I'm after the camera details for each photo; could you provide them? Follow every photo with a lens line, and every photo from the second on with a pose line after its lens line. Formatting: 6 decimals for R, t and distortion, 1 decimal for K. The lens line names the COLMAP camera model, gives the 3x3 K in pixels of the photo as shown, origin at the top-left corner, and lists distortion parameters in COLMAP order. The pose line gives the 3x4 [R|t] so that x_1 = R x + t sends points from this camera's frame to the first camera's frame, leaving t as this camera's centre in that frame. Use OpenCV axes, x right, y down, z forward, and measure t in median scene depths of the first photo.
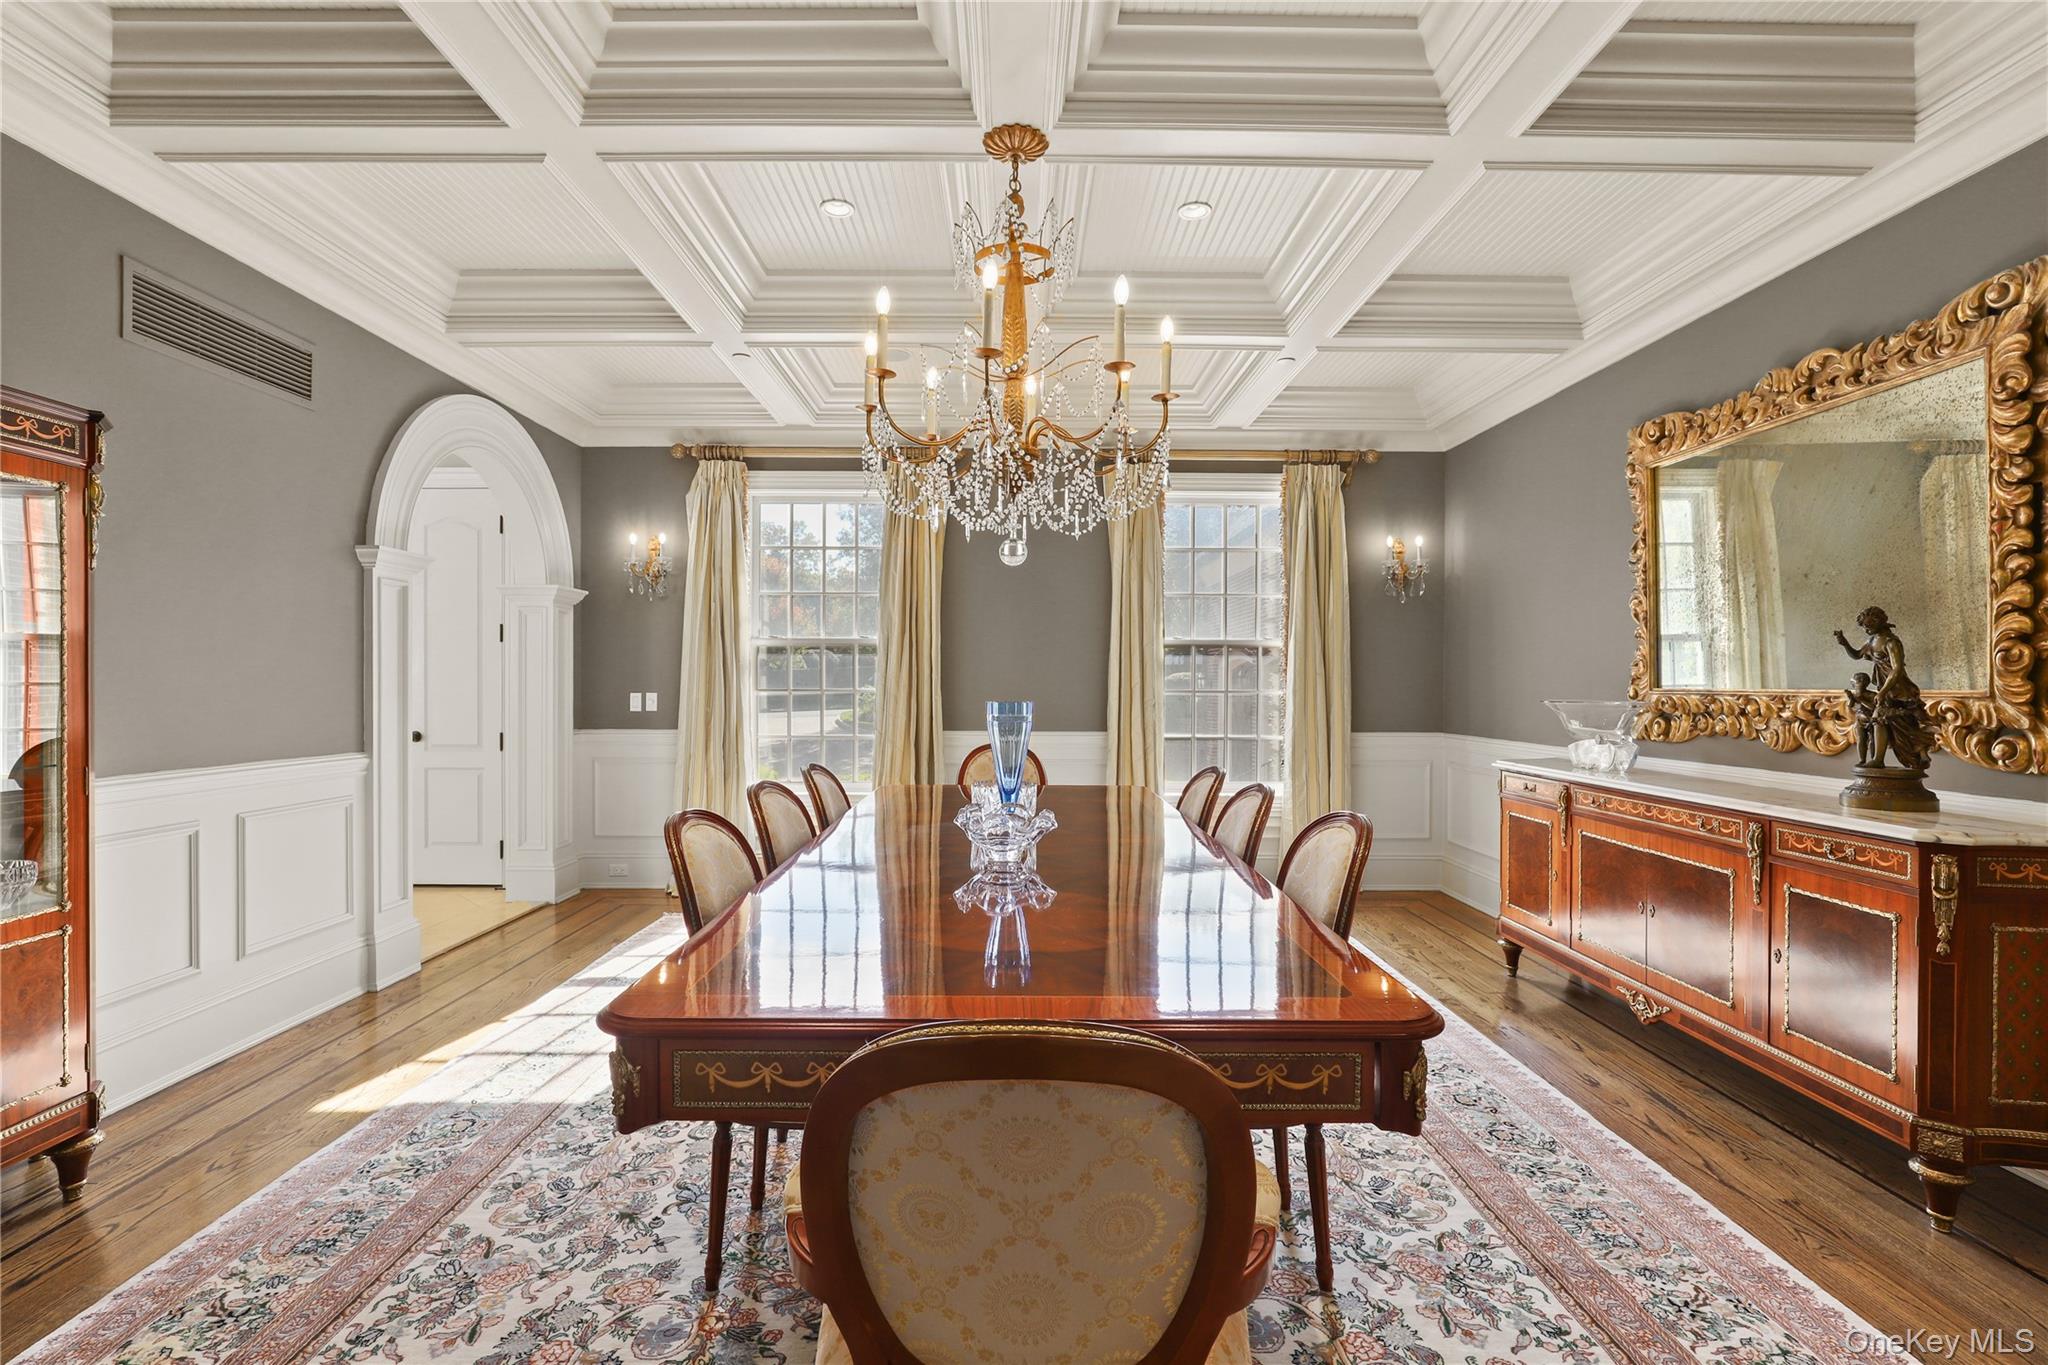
lens RADIAL K [[935.7, 0, 1021.2], [0, 935.7, 684.7], [0, 0, 1]] dist [-0.009434, 0.001568]
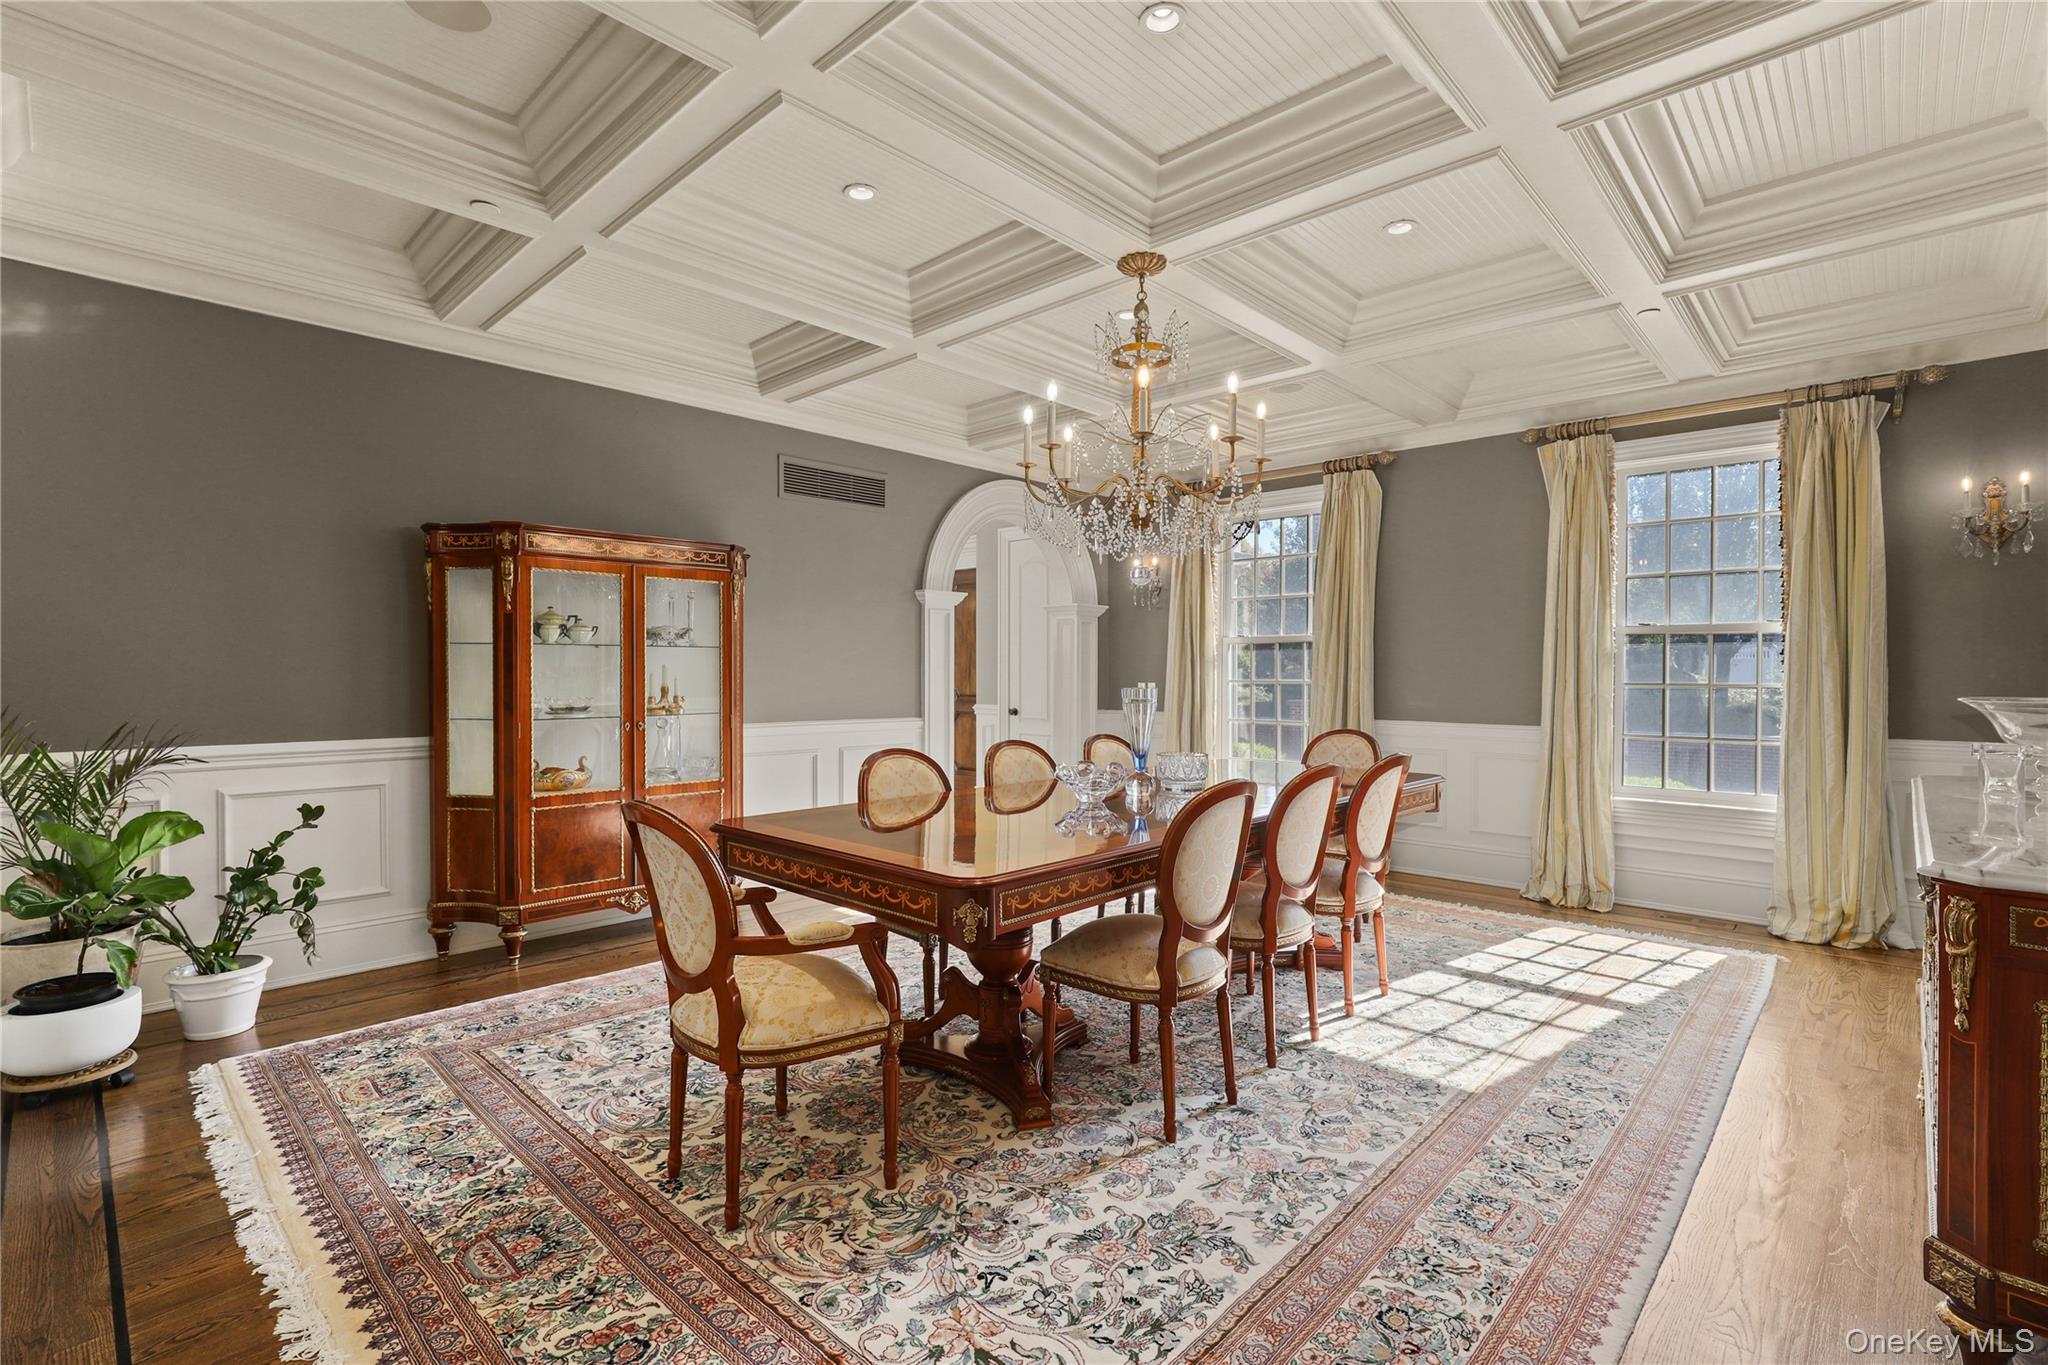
lens RADIAL K [[935.7, 0, 1076.3], [0, 935.7, 679.0], [0, 0, 1]] dist [-0.009434, 0.001568]
pose [[0.742779, 0.002553, -0.669531, 0.803500], [-0.002288, 0.999997, 0.001275, 0.003506], [0.669532, 0.000585, 0.742783, -0.038732]]
